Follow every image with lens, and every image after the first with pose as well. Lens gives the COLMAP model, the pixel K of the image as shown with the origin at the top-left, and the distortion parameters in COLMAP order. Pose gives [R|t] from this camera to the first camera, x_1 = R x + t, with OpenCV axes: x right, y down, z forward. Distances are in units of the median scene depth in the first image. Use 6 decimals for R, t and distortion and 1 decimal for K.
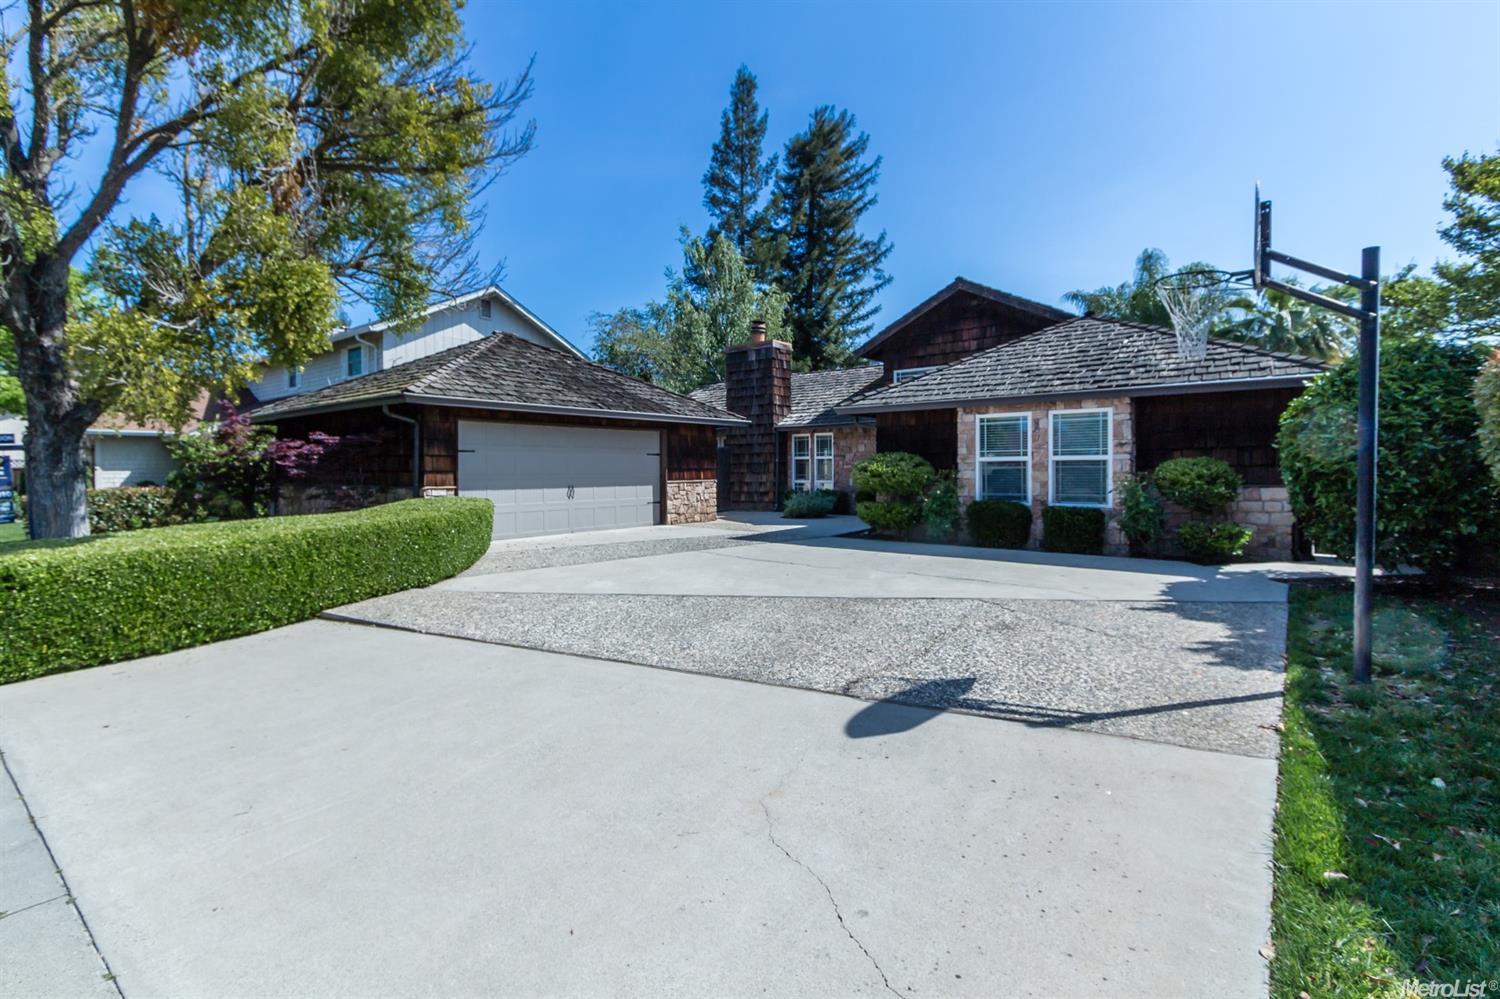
lens RADIAL K [[693.1, 0, 749.2], [0, 693.1, 494.0], [0, 0, 1]] dist [0.008818, -0.000352]
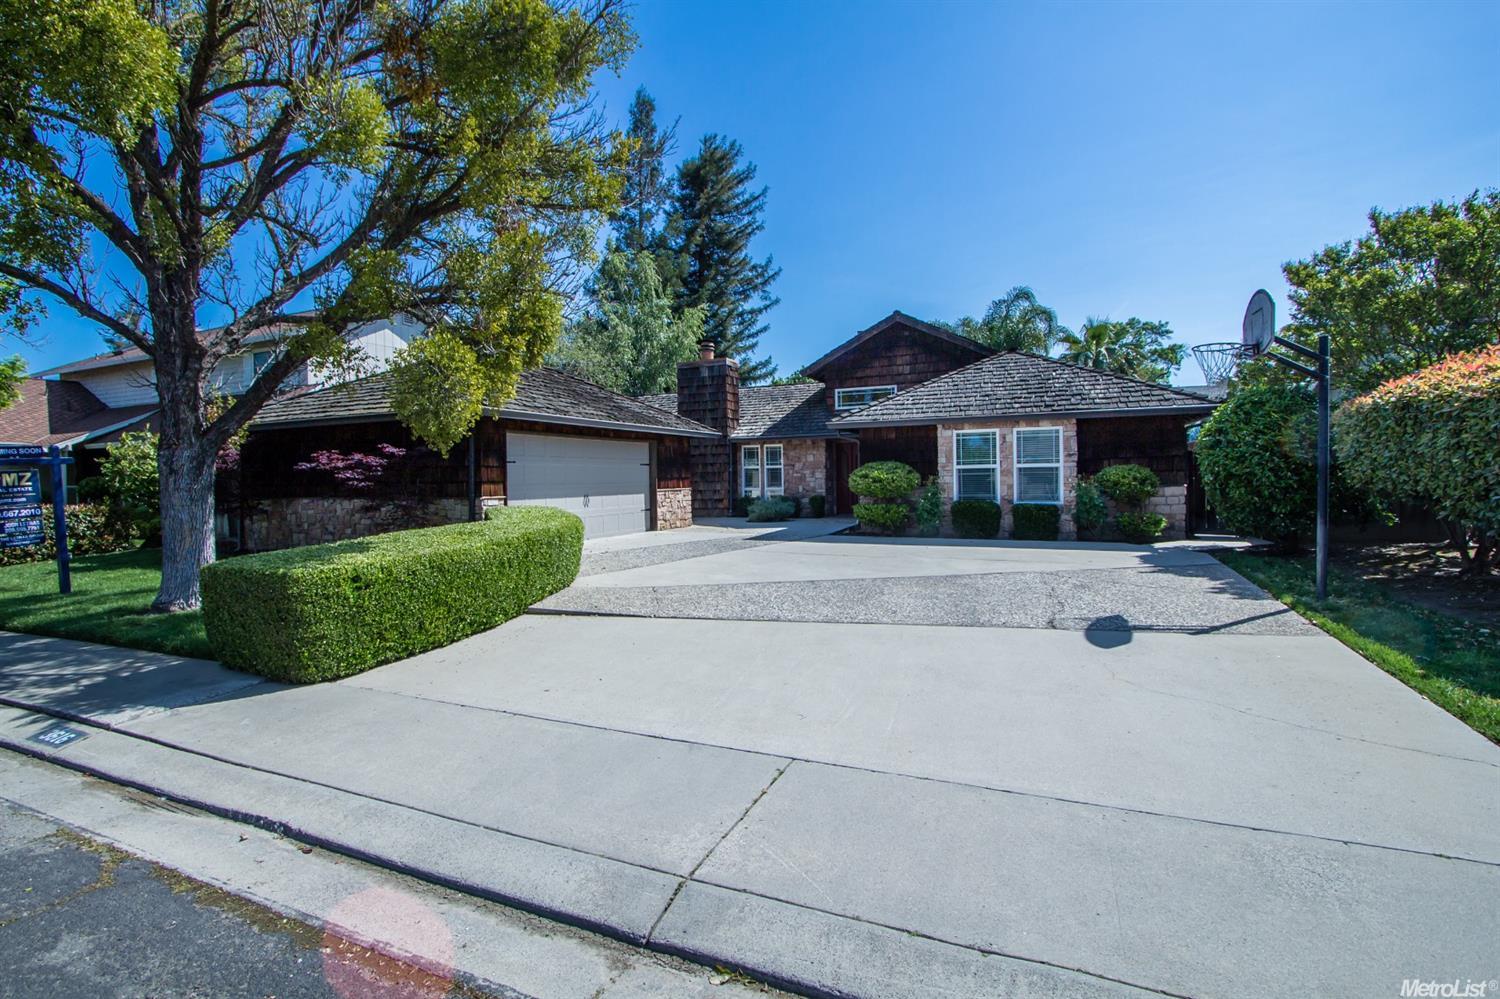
lens RADIAL K [[699.3, 0, 750.2], [0, 699.3, 503.1], [0, 0, 1]] dist [-0.013452, 0.000047]
pose [[0.967772, -0.018606, 0.251140, -0.249966], [0.019168, 0.999816, 0.000208, 0.004549], [-0.251098, 0.004613, 0.967951, -0.072249]]
